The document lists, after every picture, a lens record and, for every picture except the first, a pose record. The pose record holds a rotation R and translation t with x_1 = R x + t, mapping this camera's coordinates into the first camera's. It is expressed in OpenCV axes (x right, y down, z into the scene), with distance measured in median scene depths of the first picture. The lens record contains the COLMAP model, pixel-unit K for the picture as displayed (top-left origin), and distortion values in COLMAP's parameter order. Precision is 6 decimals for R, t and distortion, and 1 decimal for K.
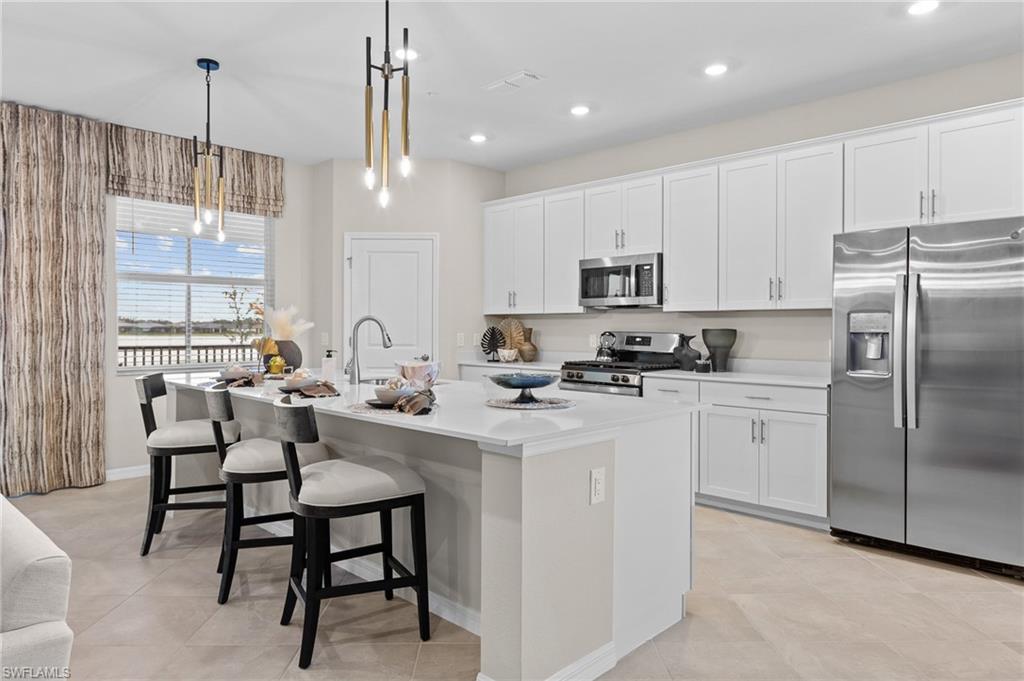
lens RADIAL K [[653.7, 0, 511.8], [0, 653.7, 337.5], [0, 0, 1]] dist [0.025849, 0.002903]
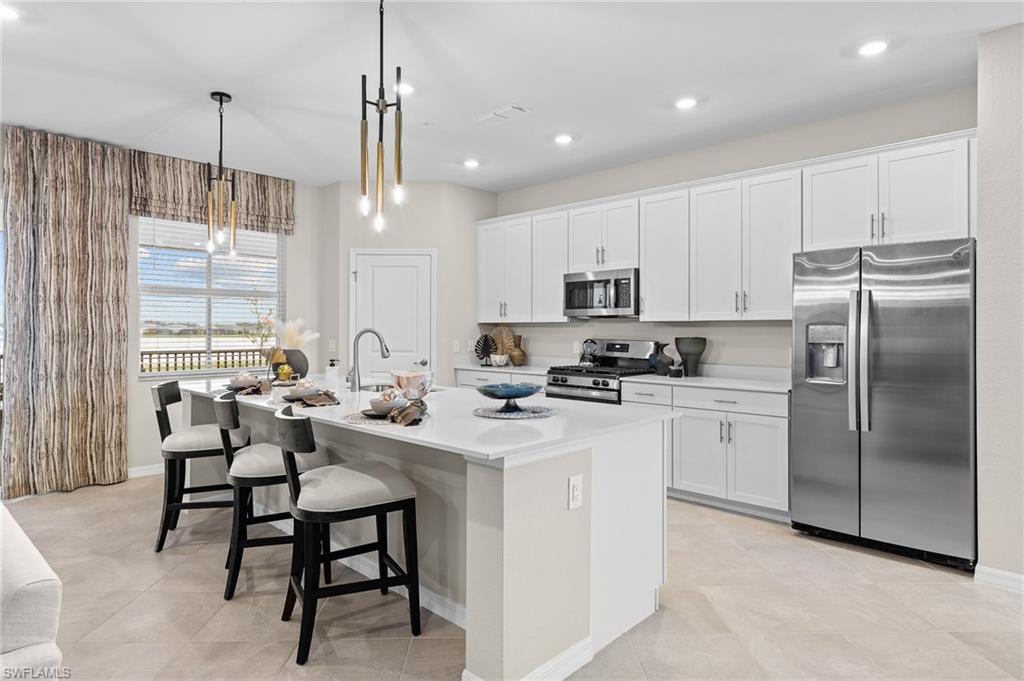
lens RADIAL K [[588.5, 0, 512.9], [0, 588.5, 334.5], [0, 0, 1]] dist [0.027183, -0.000370]
pose [[0.999947, -0.001332, 0.010190, 0.009772], [0.001400, 0.999977, -0.006656, -0.013513], [-0.010181, 0.006670, 0.999926, 0.015493]]
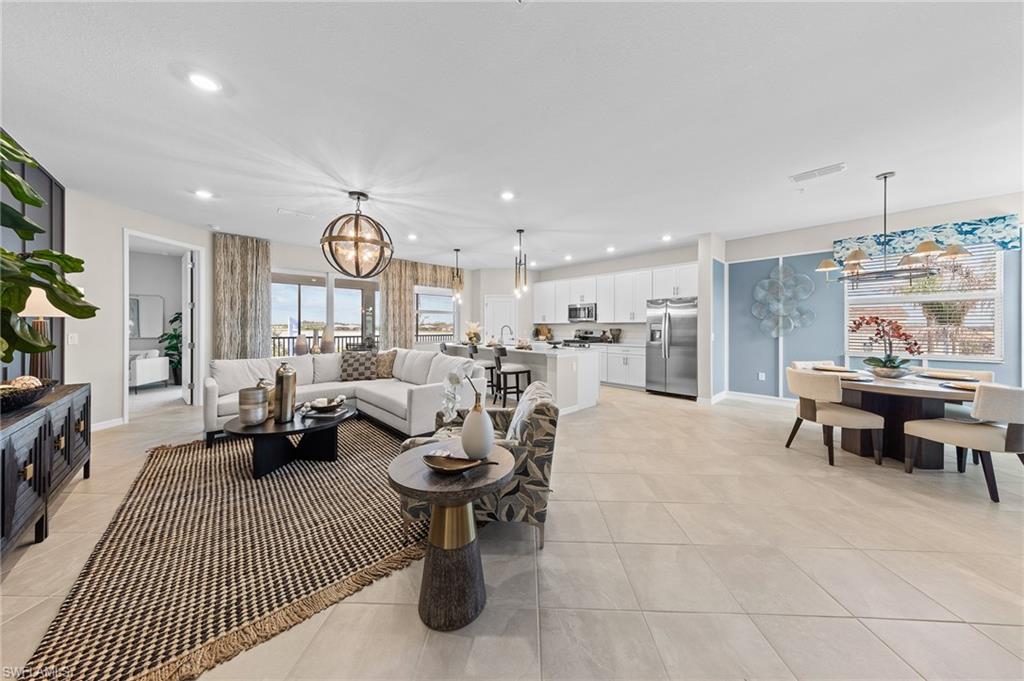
lens RADIAL K [[327.8, 0, 521.2], [0, 327.8, 327.8], [0, 0, 1]] dist [0.002351, 0.000025]
pose [[0.999384, -0.001140, -0.035067, -0.068738], [0.000631, 0.999895, -0.014506, 0.004460], [0.035079, 0.014475, 0.999280, -0.583156]]
